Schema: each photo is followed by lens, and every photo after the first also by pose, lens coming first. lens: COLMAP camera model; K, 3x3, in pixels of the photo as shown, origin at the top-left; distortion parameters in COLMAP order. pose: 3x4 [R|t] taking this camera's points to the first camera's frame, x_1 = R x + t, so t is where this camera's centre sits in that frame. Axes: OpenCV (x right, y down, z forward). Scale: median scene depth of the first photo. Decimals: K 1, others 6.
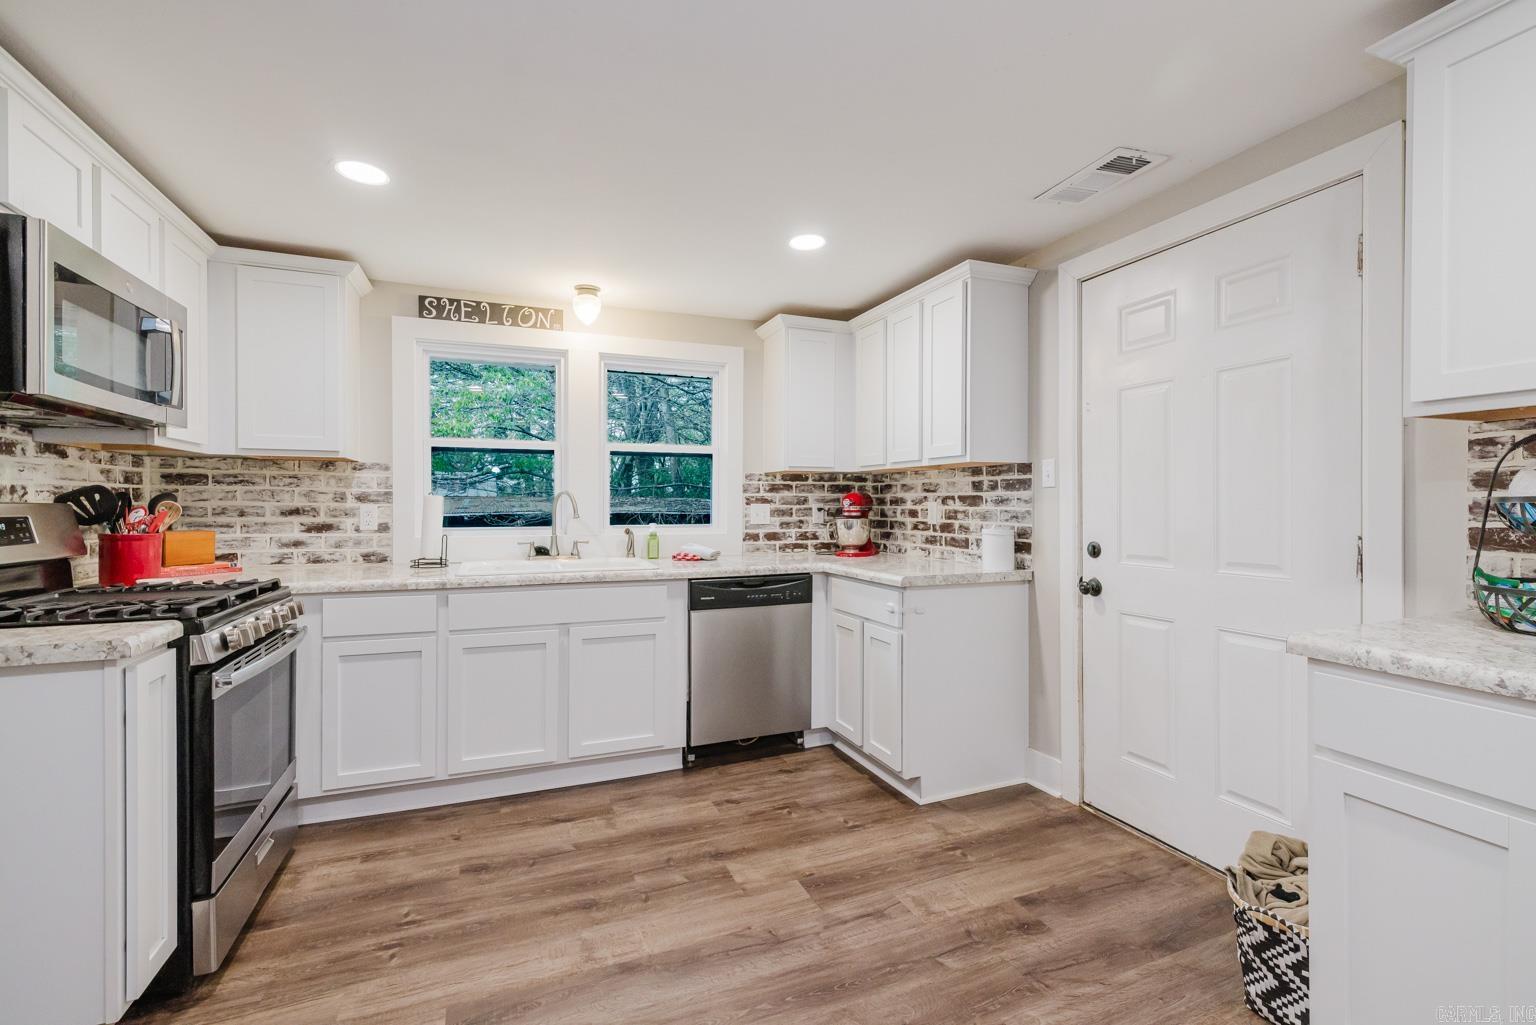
lens RADIAL K [[663.3, 0, 766.1], [0, 663.3, 515.2], [0, 0, 1]] dist [0.003110, 0.000245]
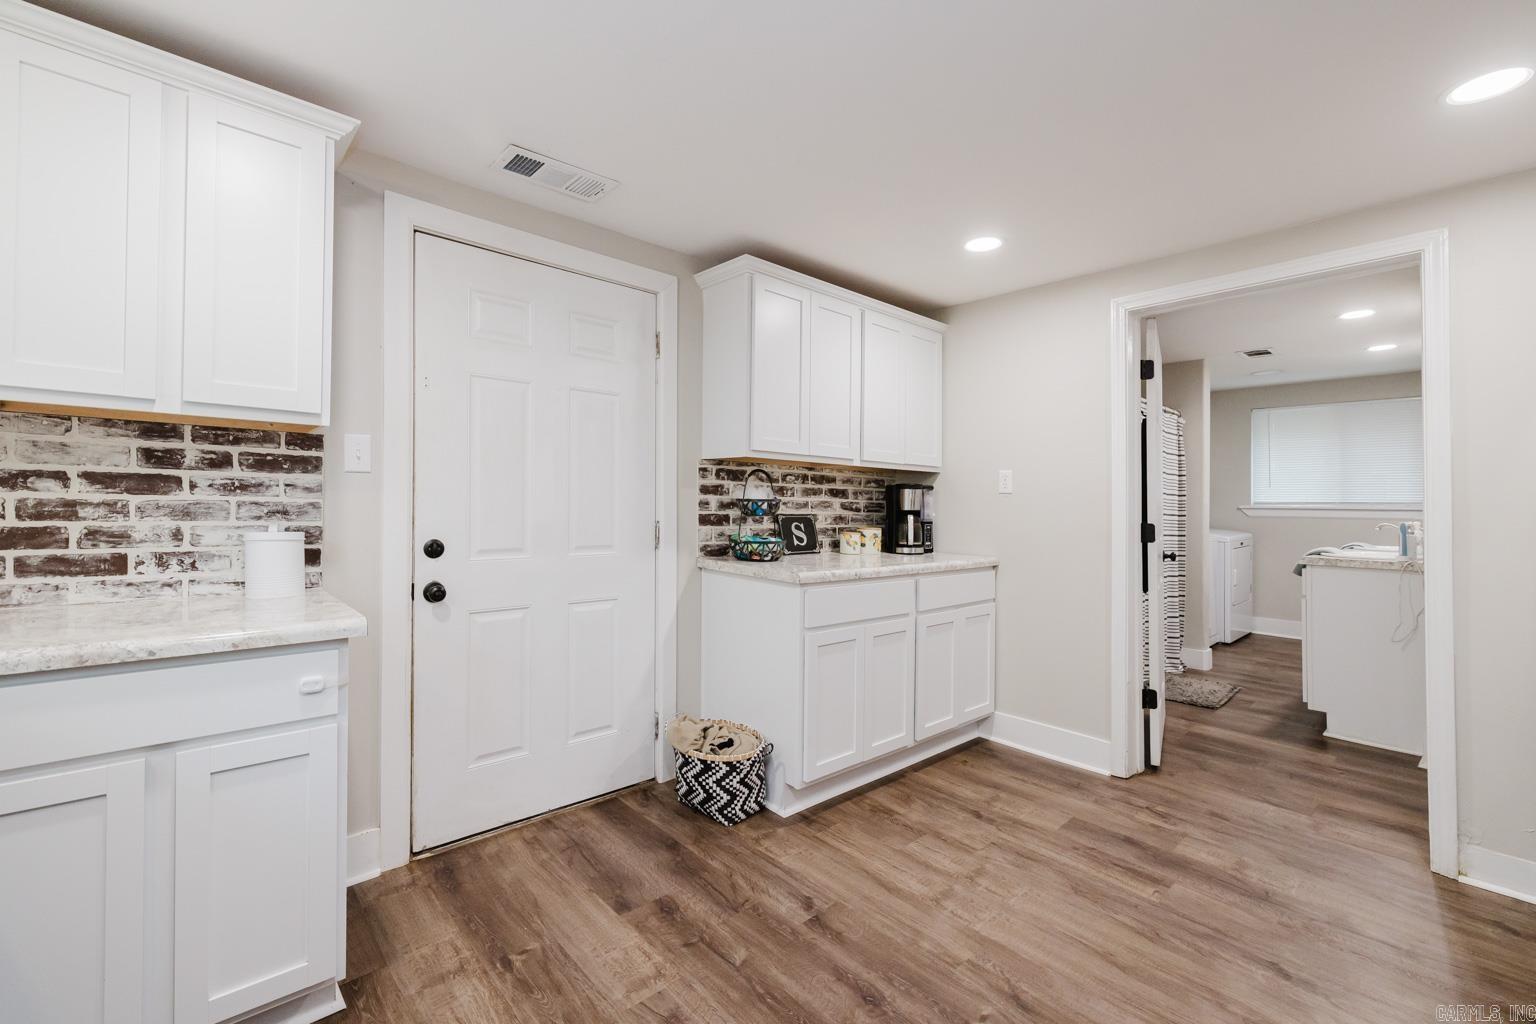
lens RADIAL K [[663.3, 0, 766.2], [0, 663.3, 492.0], [0, 0, 1]] dist [0.003110, 0.000245]
pose [[-0.344063, 0.012017, 0.938870, -0.418191], [-0.002645, 0.999902, -0.013767, -0.010040], [-0.938943, -0.007220, -0.343997, 0.794618]]
